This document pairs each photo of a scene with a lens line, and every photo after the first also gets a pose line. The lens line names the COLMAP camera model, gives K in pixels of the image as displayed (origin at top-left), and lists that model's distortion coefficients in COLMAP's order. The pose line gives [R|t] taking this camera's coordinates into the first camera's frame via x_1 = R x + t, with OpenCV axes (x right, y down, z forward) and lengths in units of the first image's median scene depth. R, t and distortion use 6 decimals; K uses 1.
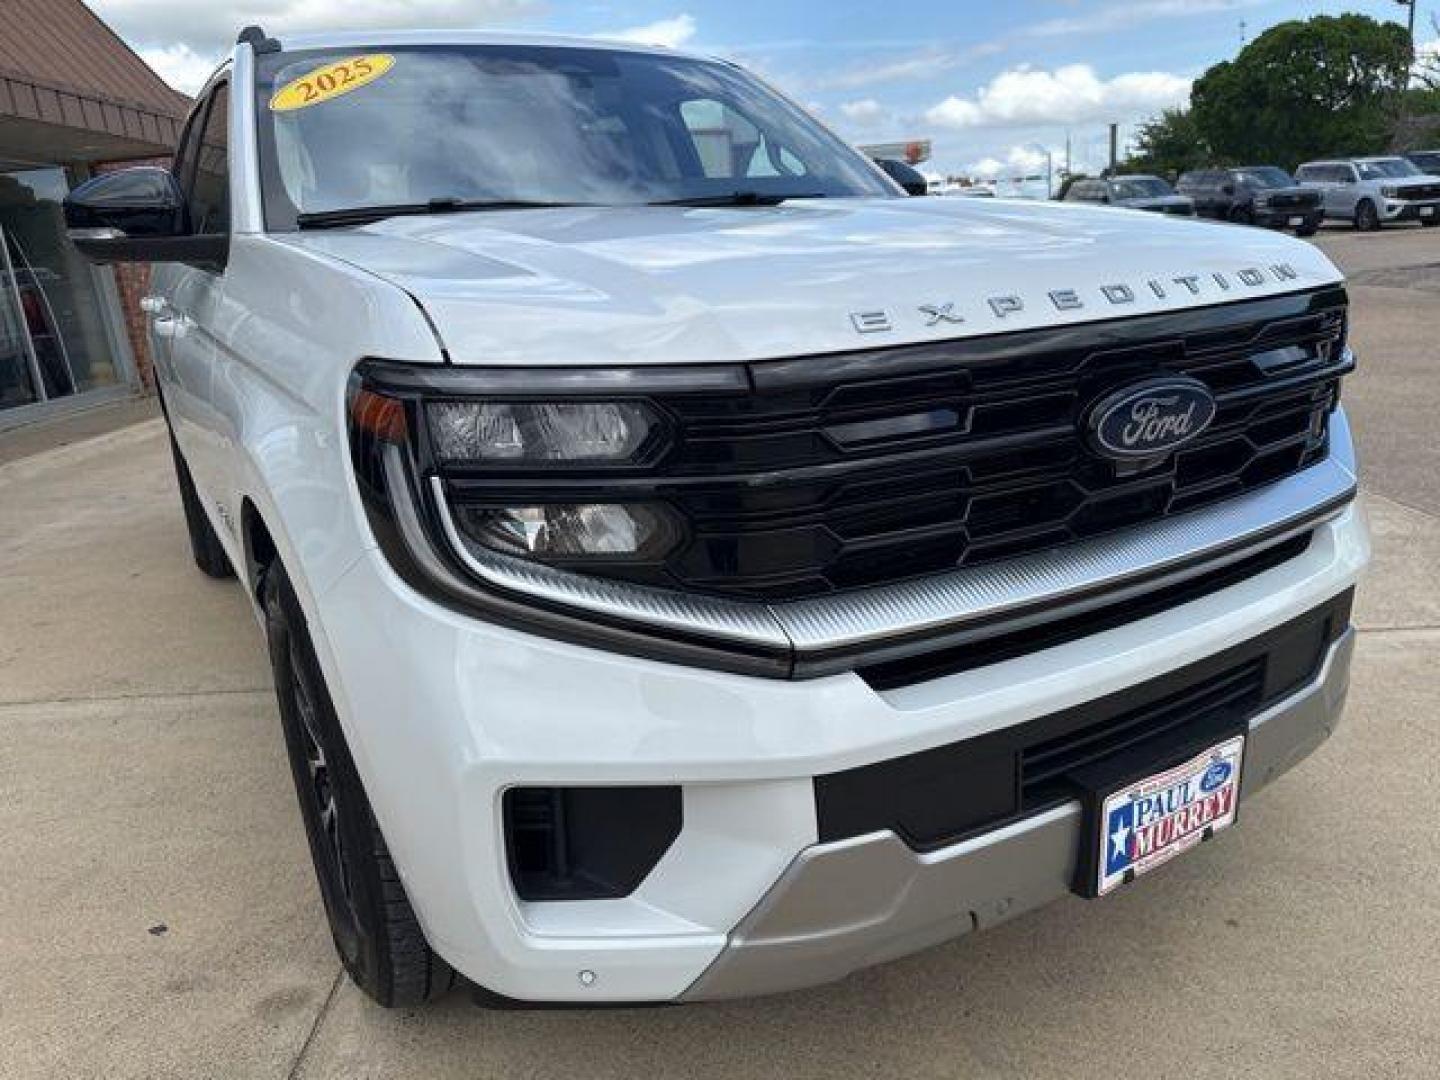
lens RADIAL K [[999.9, 0, 713.0], [0, 999.9, 545.5], [0, 0, 1]] dist [0.042842, -0.043070]
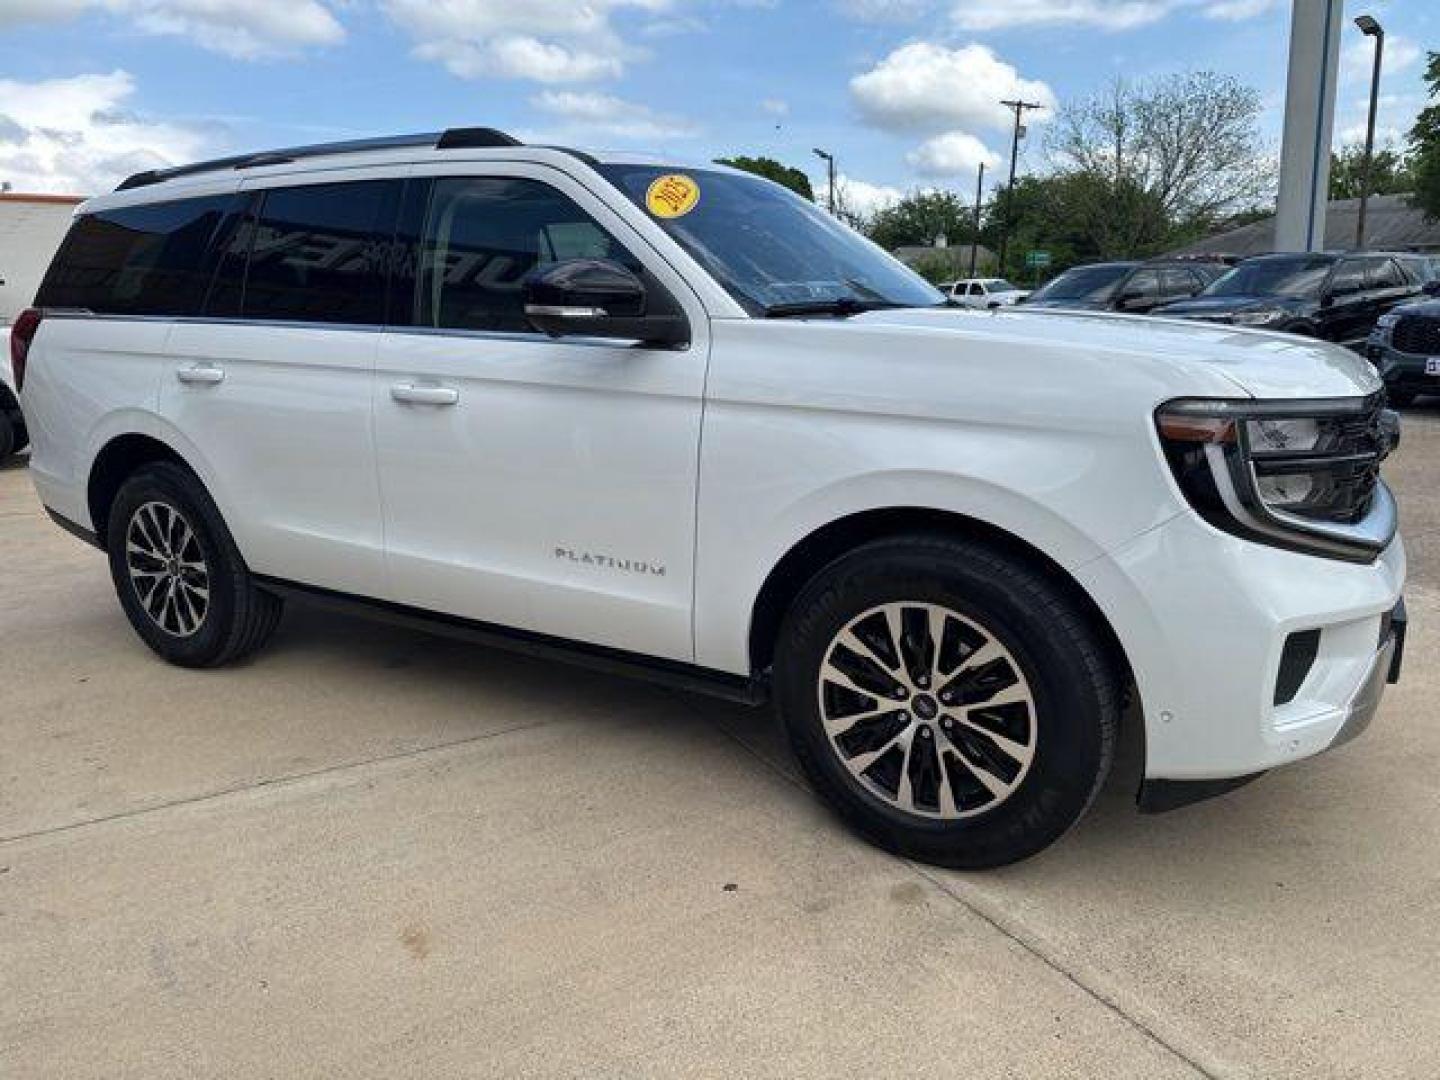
lens RADIAL K [[990.7, 0, 714.1], [0, 990.7, 544.0], [0, 0, 1]] dist [0.100558, -0.126364]
pose [[0.882742, -0.065969, 0.465203, -1.220542], [0.103942, 0.992982, -0.056423, 0.048960], [-0.458216, 0.098161, 0.883404, -0.081262]]
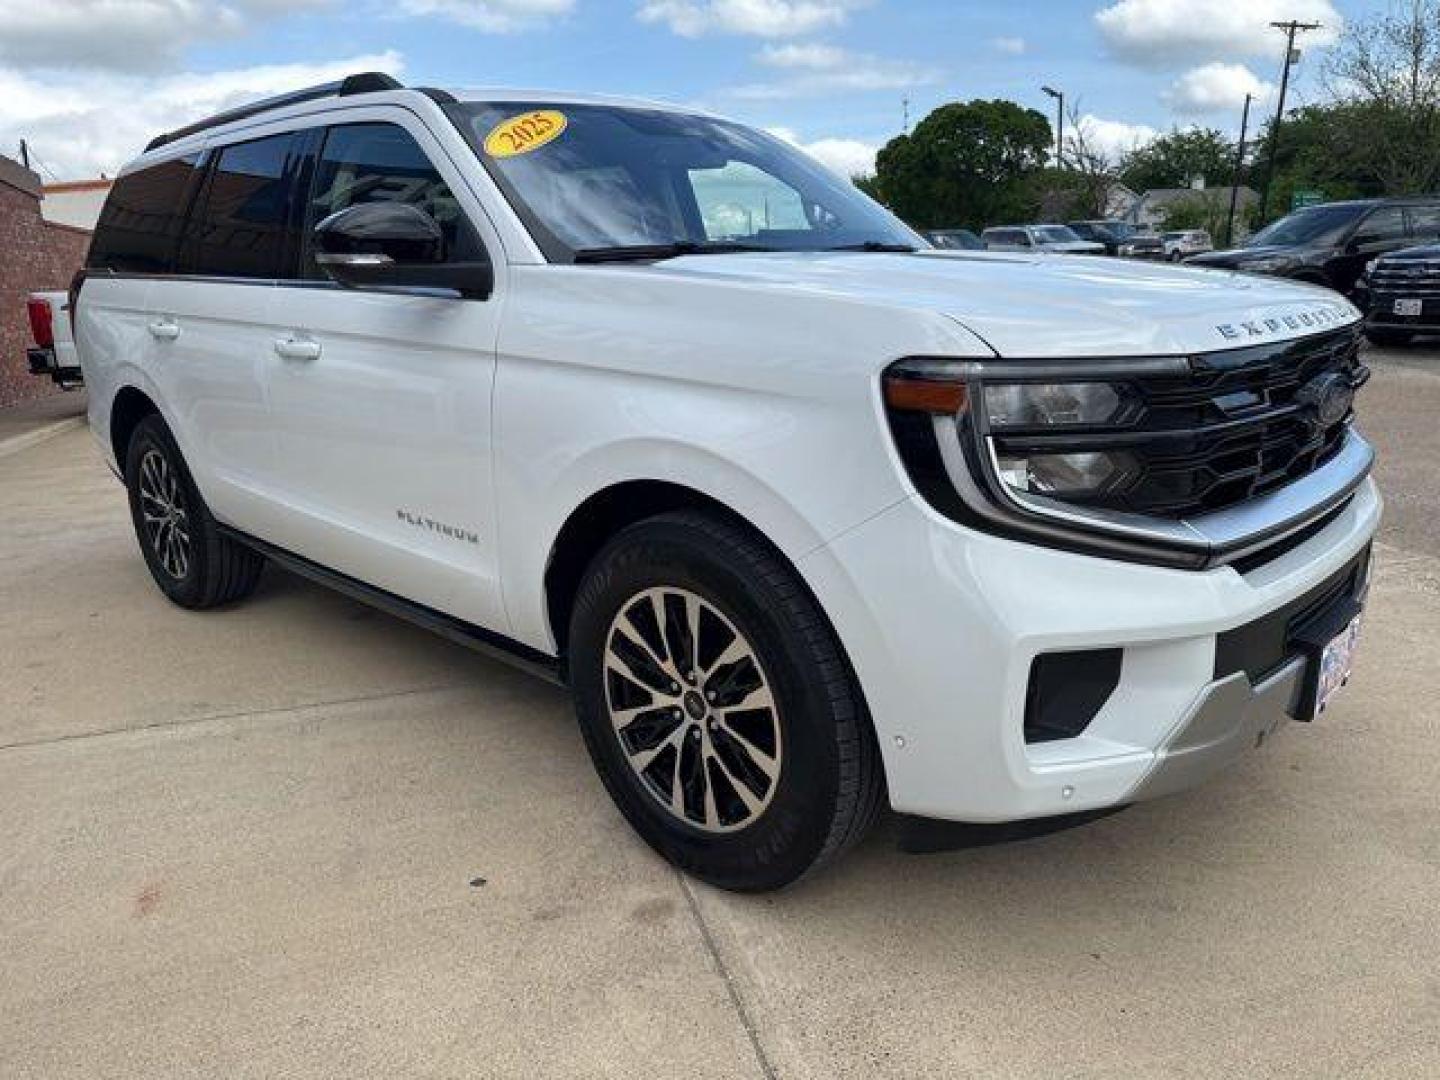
lens RADIAL K [[990.7, 0, 714.1], [0, 990.7, 544.0], [0, 0, 1]] dist [0.100558, -0.126364]
pose [[0.963725, -0.043179, 0.263383, -0.645530], [0.053864, 0.997987, -0.033482, 0.068650], [-0.261407, 0.046454, 0.964110, -0.166248]]
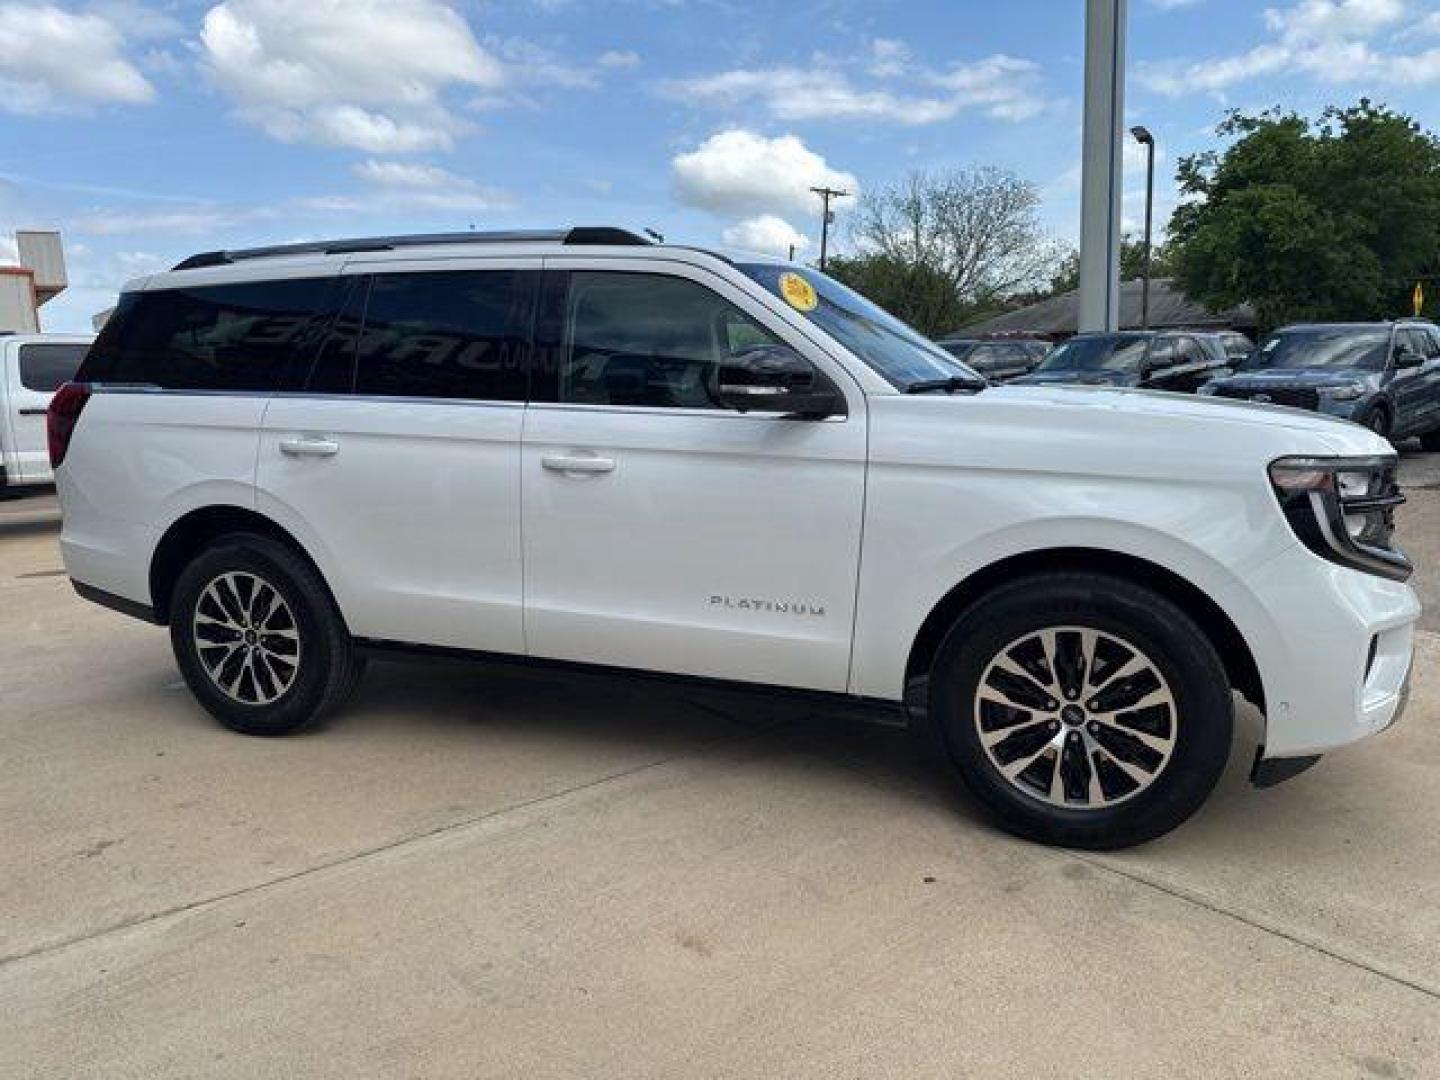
lens RADIAL K [[999.9, 0, 713.0], [0, 999.9, 545.5], [0, 0, 1]] dist [0.042842, -0.043070]
pose [[0.788551, -0.057065, 0.612316, -1.790925], [0.148077, 0.984009, -0.098990, 0.025893], [-0.596876, 0.168729, 0.784391, 0.025912]]
